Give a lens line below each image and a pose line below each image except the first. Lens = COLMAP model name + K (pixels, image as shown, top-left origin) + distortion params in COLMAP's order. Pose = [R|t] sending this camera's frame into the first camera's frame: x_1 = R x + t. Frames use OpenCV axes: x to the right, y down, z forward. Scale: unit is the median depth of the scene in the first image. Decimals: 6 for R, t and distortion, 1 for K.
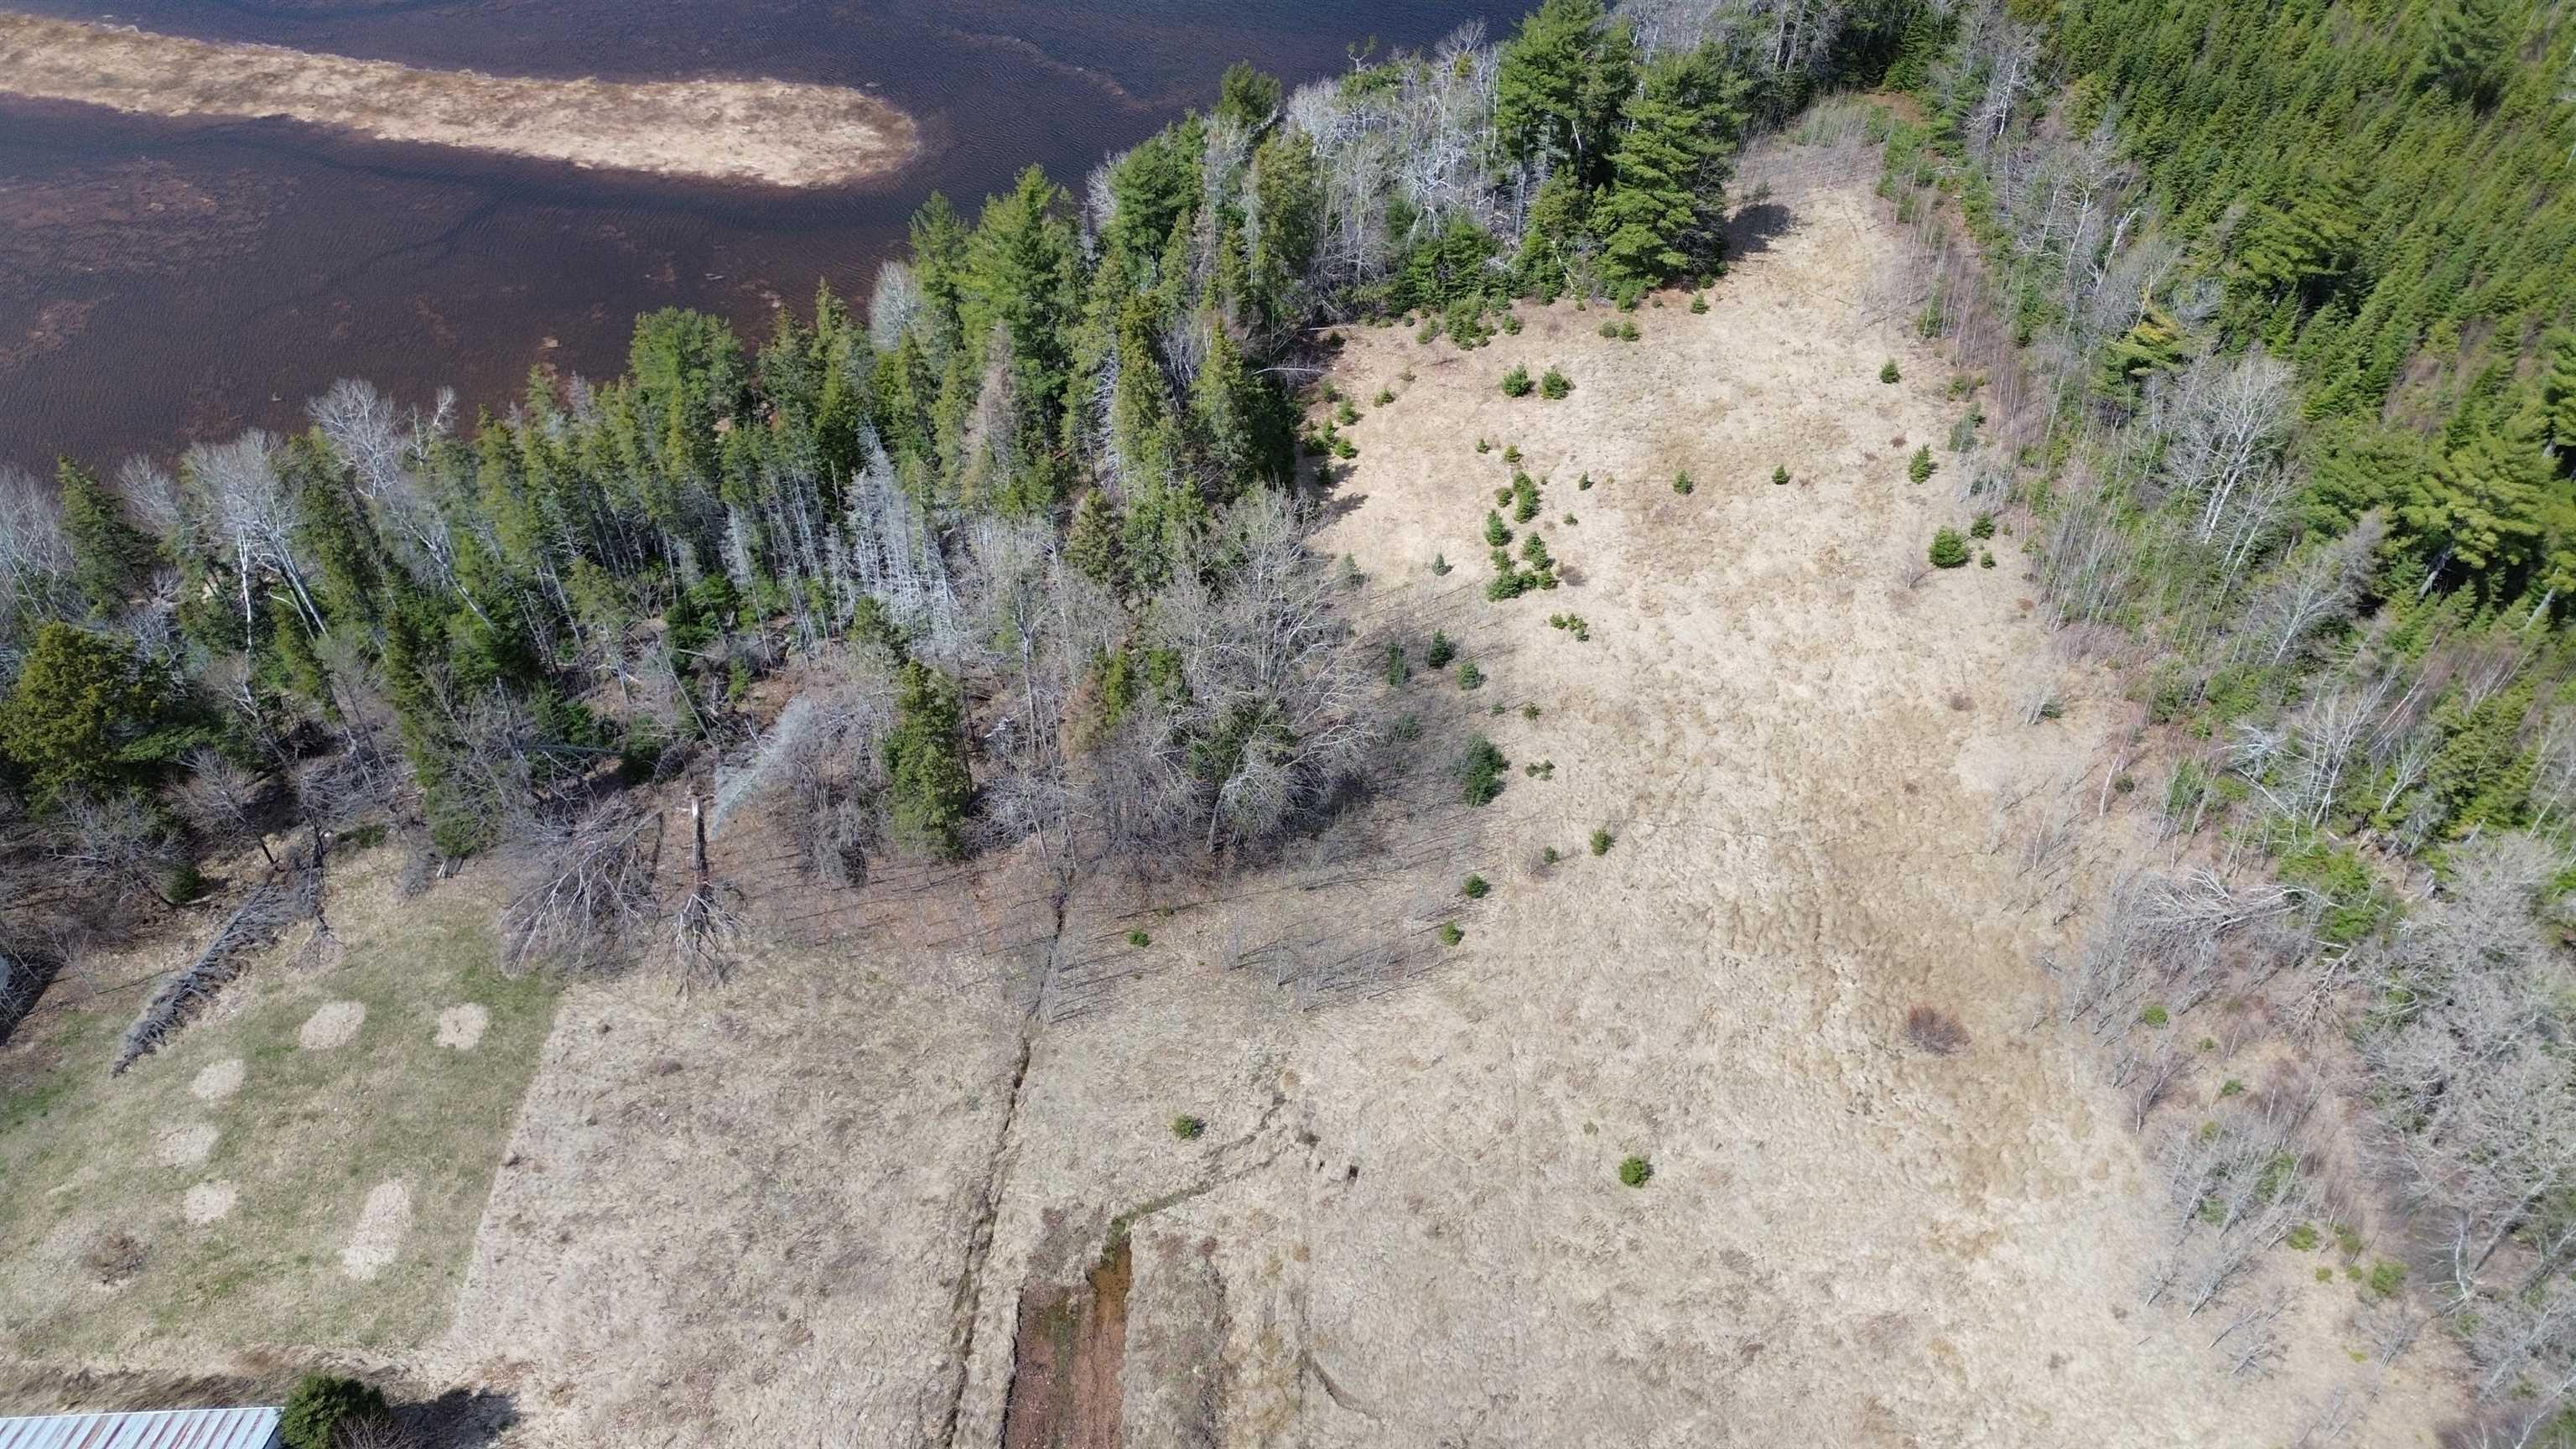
lens RADIAL K [[1809.2, 0, 1288.7], [0, 1809.2, 722.4], [0, 0, 1]] dist [0.076835, -0.066288]
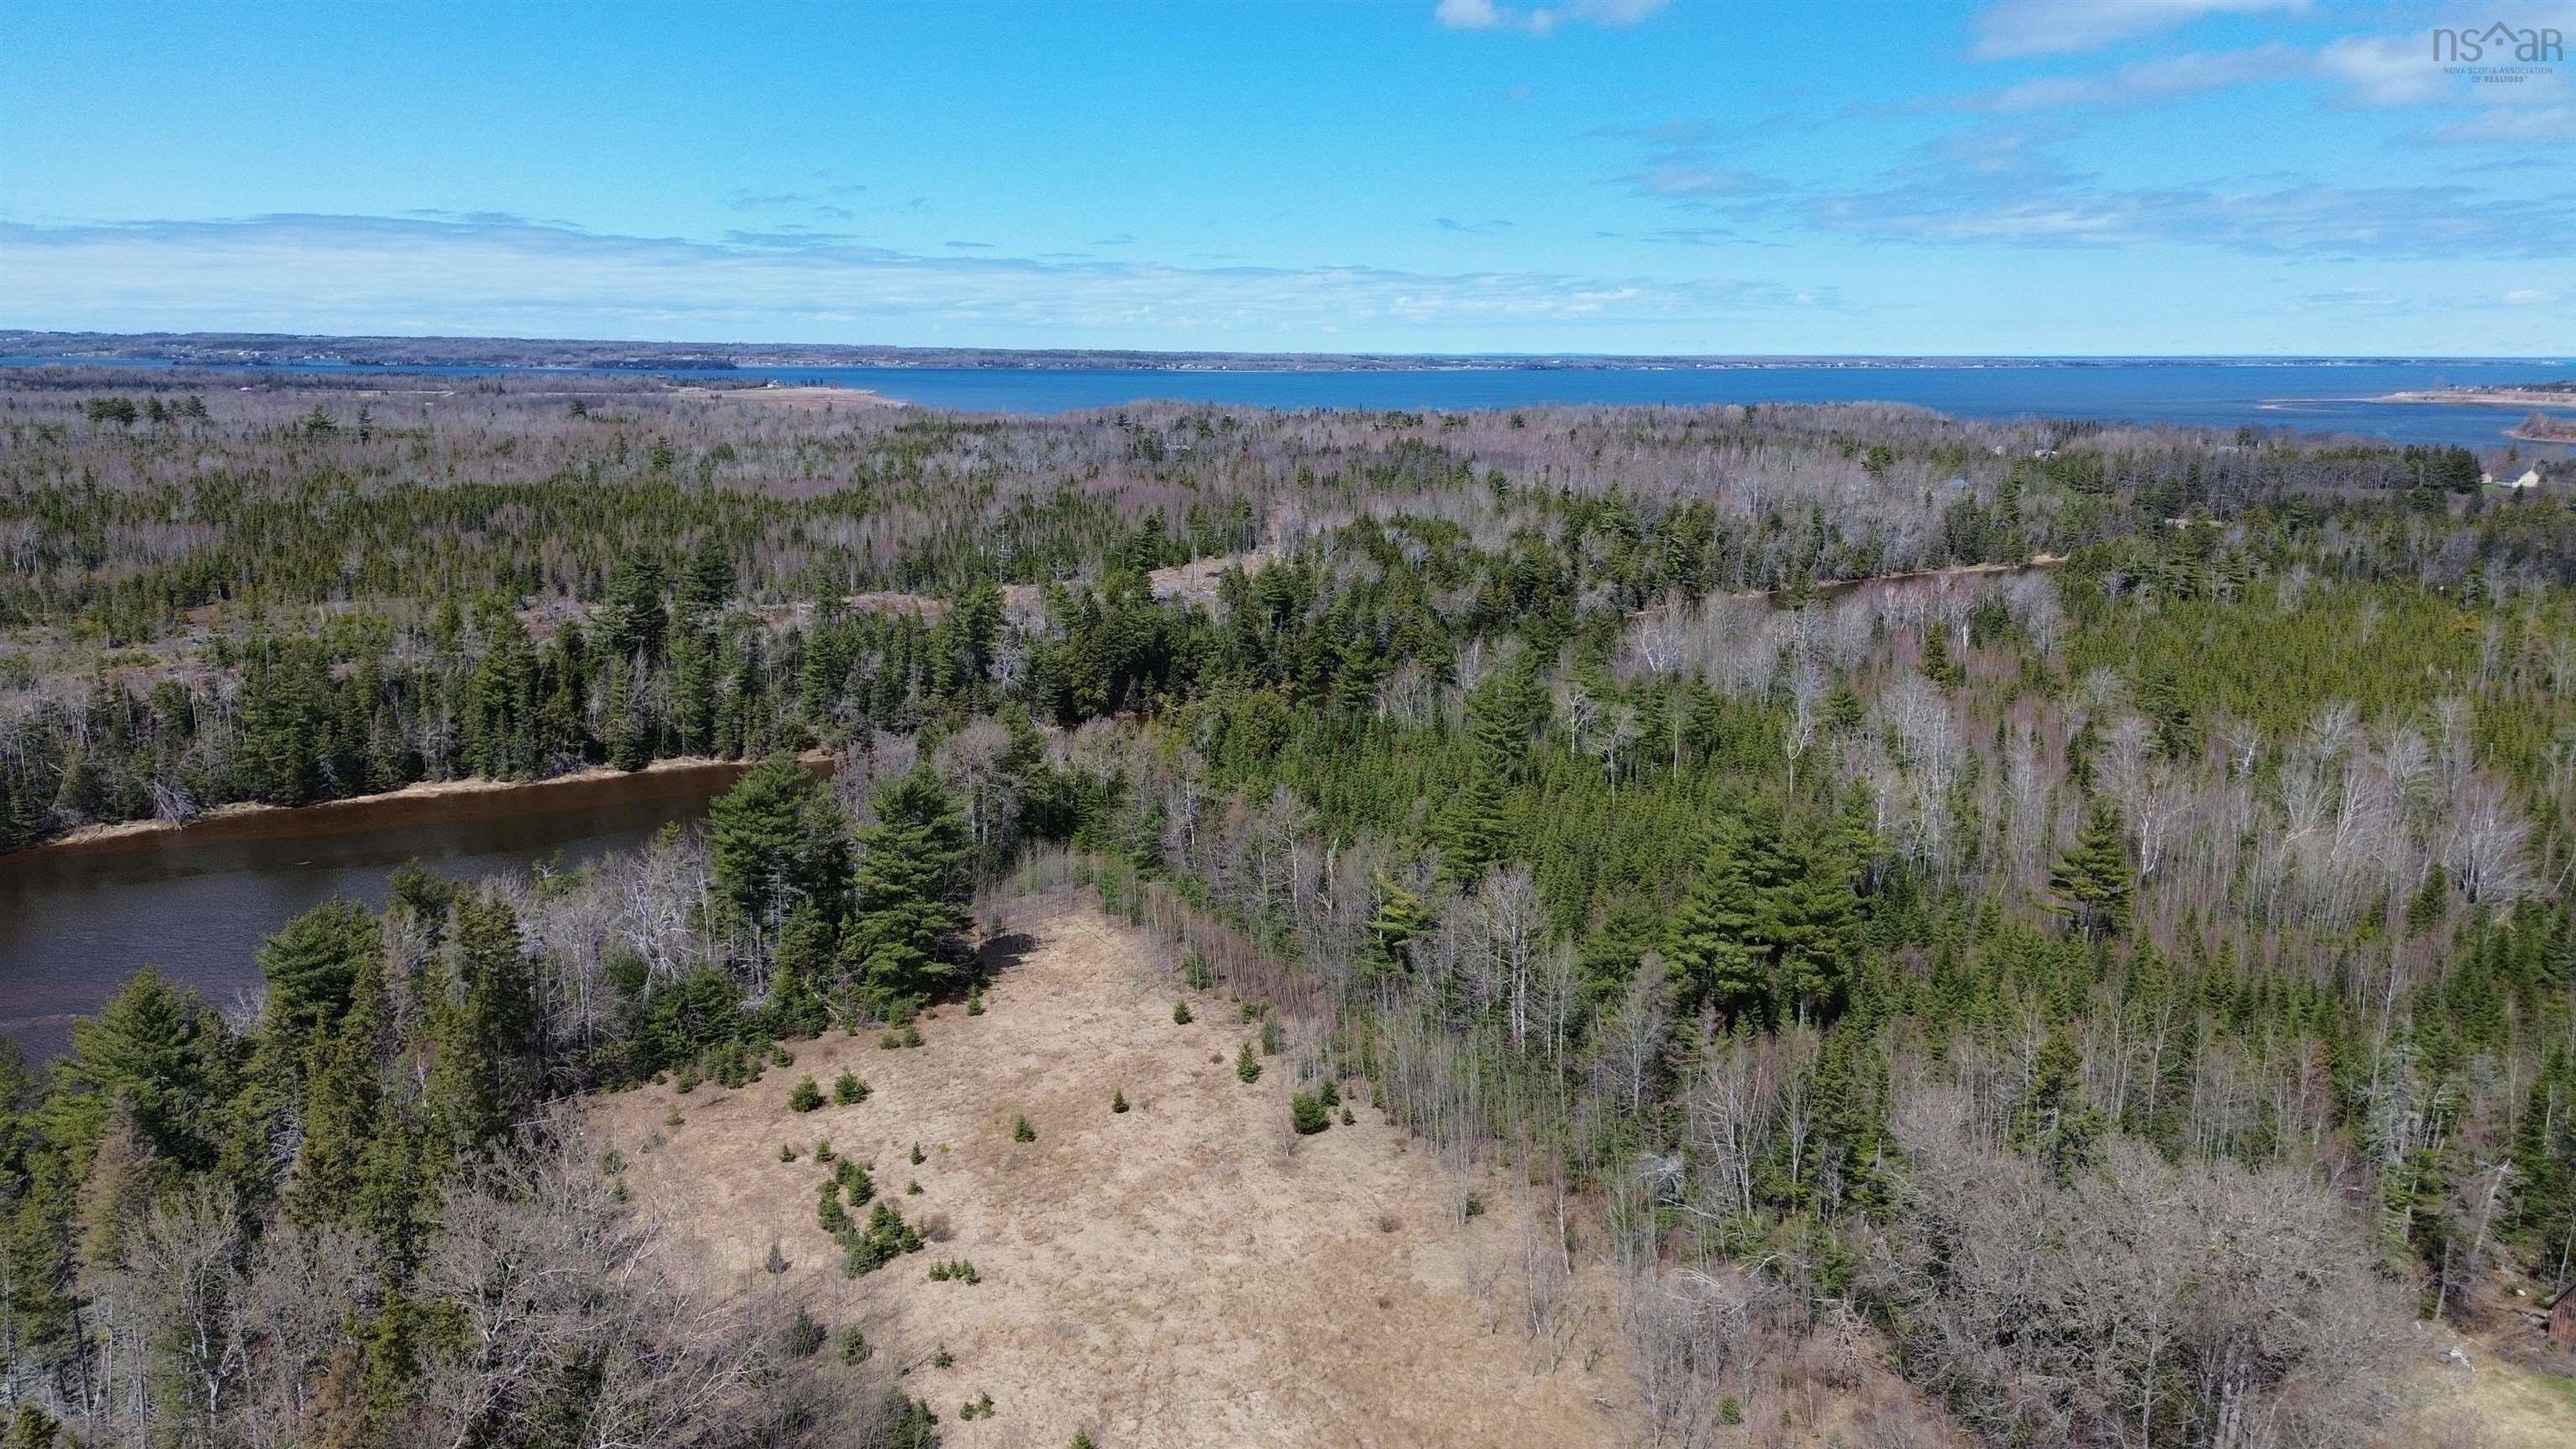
lens RADIAL K [[1811.2, 0, 1289.5], [0, 1811.2, 710.8], [0, 0, 1]] dist [0.091684, -0.097041]
pose [[0.877313, -0.095730, 0.470273, -0.103220], [0.338259, 0.818468, -0.464425, 0.227698], [-0.340444, 0.566520, 0.750435, 0.214618]]
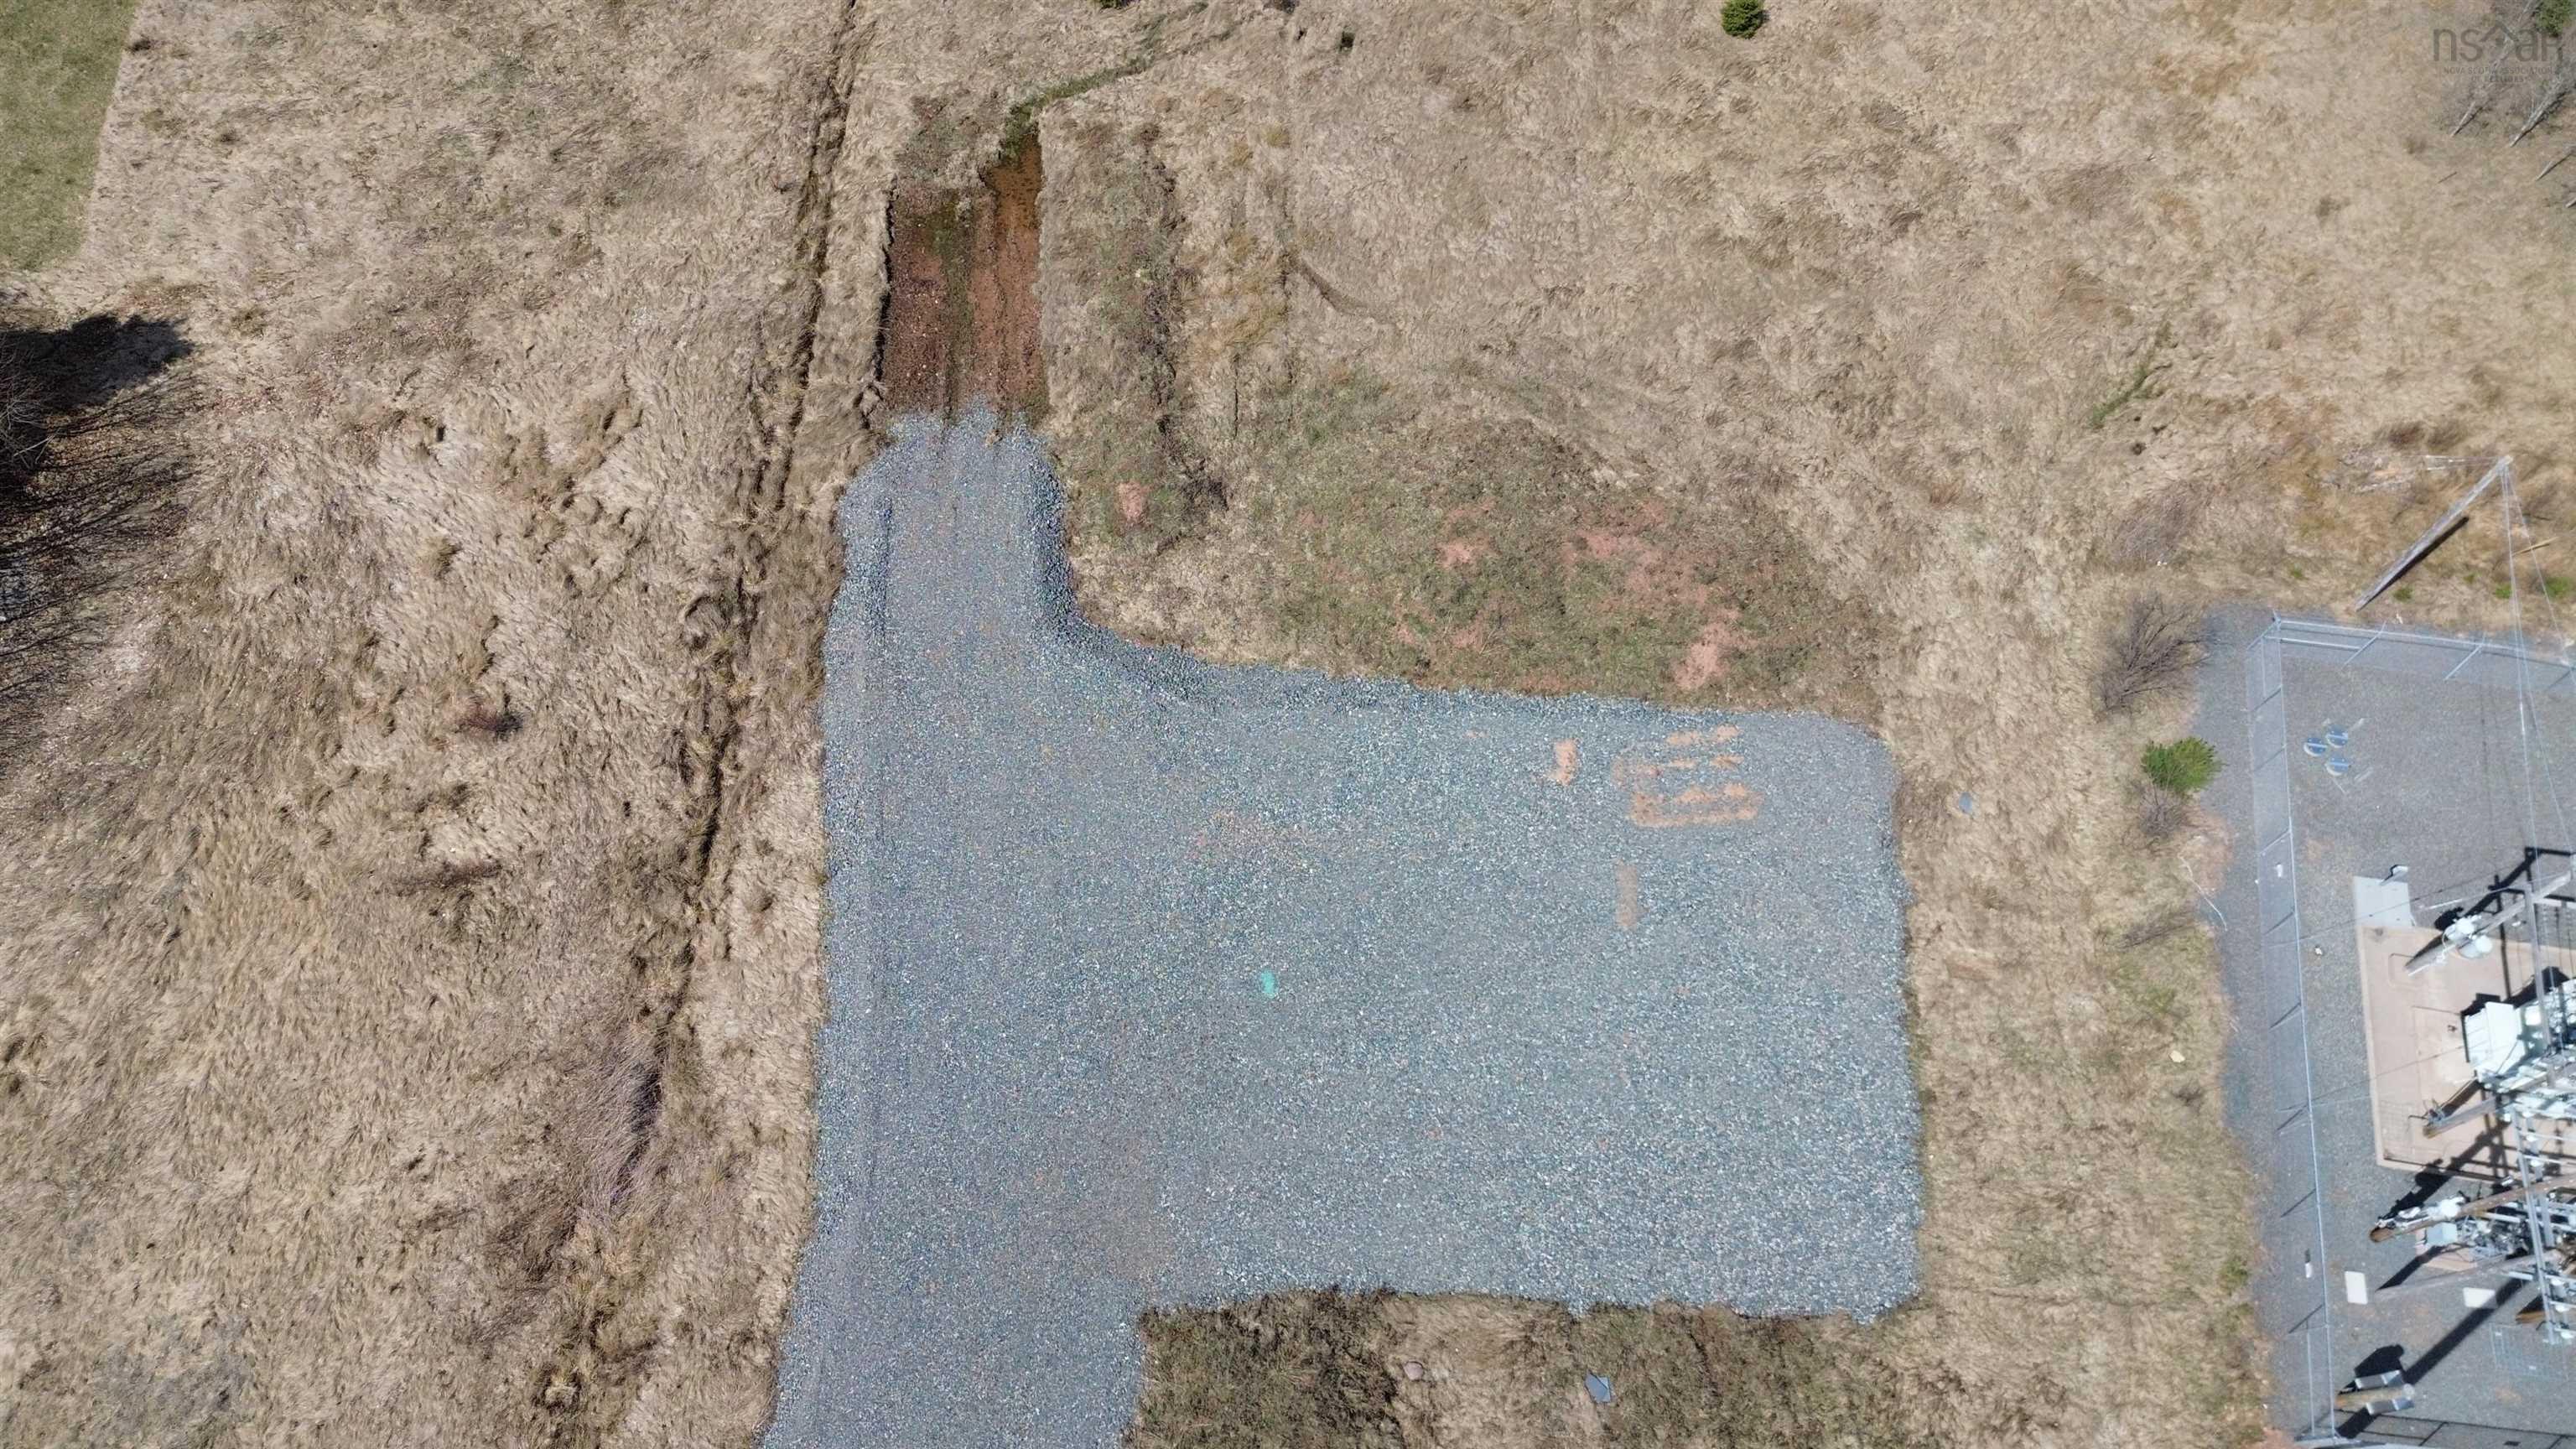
lens RADIAL K [[1809.2, 0, 1288.7], [0, 1809.2, 722.4], [0, 0, 1]] dist [0.076835, -0.066288]
pose [[0.999049, -0.042139, 0.011172, -0.006127], [0.035559, 0.935935, 0.350372, 0.234701], [-0.025221, -0.349642, 0.936544, 0.227703]]
